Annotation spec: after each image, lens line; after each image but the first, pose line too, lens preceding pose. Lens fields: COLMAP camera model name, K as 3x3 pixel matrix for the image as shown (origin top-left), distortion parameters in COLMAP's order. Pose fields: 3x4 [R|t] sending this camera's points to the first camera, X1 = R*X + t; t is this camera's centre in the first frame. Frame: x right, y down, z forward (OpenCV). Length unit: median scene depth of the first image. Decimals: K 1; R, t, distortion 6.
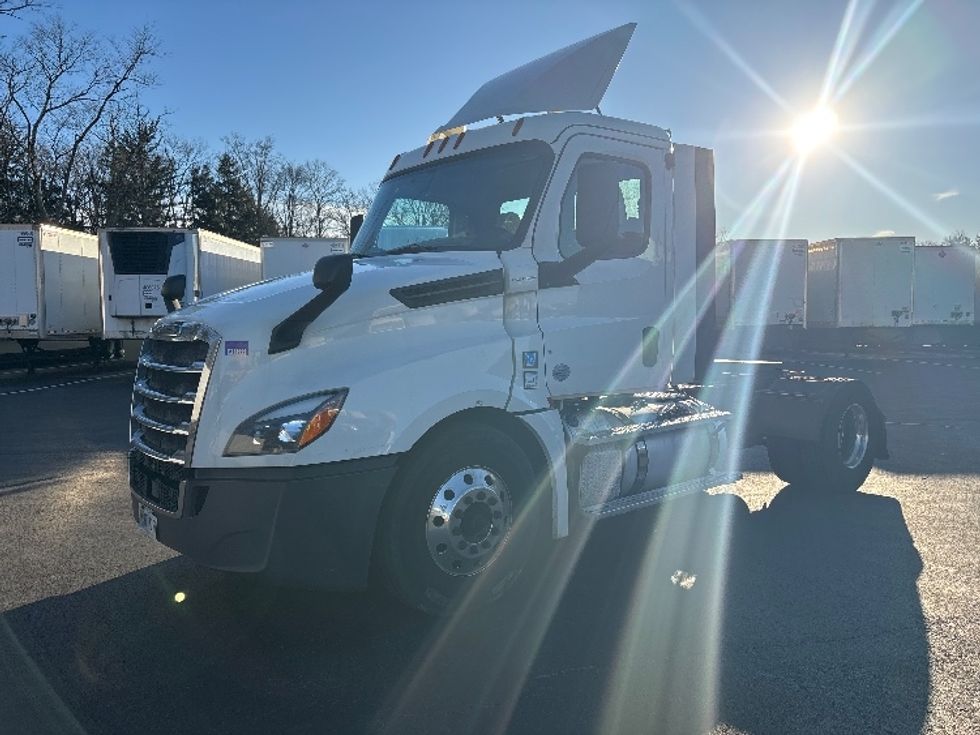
lens RADIAL K [[726.6, 0, 495.3], [0, 726.6, 367.2], [0, 0, 1]] dist [0.014360, -0.003715]
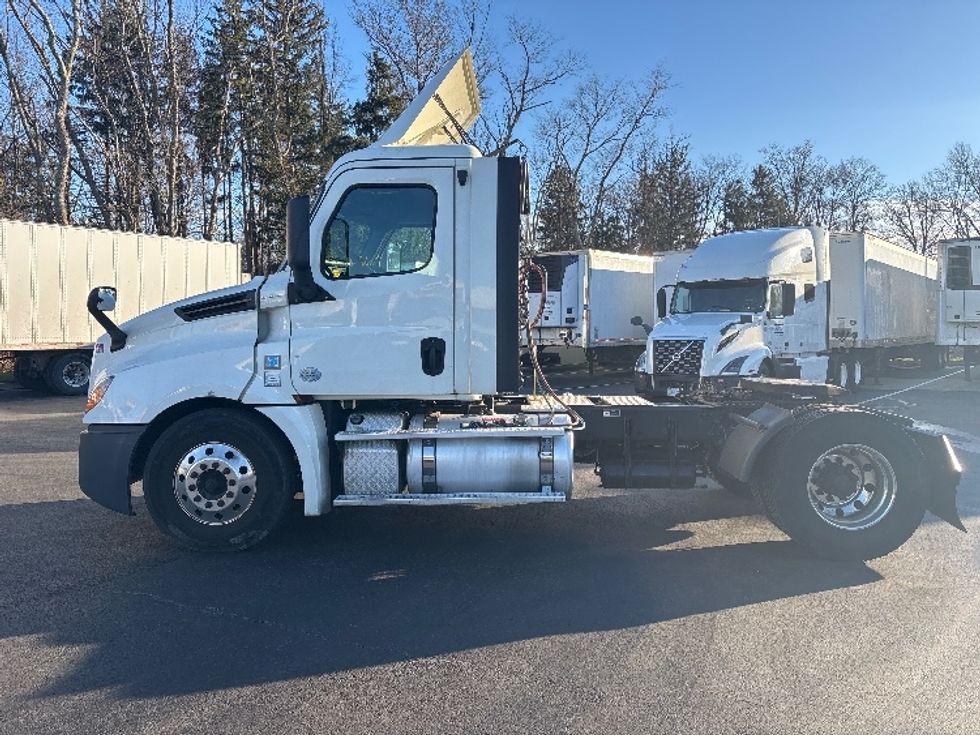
lens RADIAL K [[726.6, 0, 495.3], [0, 726.6, 367.2], [0, 0, 1]] dist [0.014360, -0.003715]
pose [[0.748099, 0.034943, -0.662666, 0.970577], [-0.043947, 0.999029, 0.003068, -0.019652], [0.662130, 0.026827, 0.748909, 0.276272]]
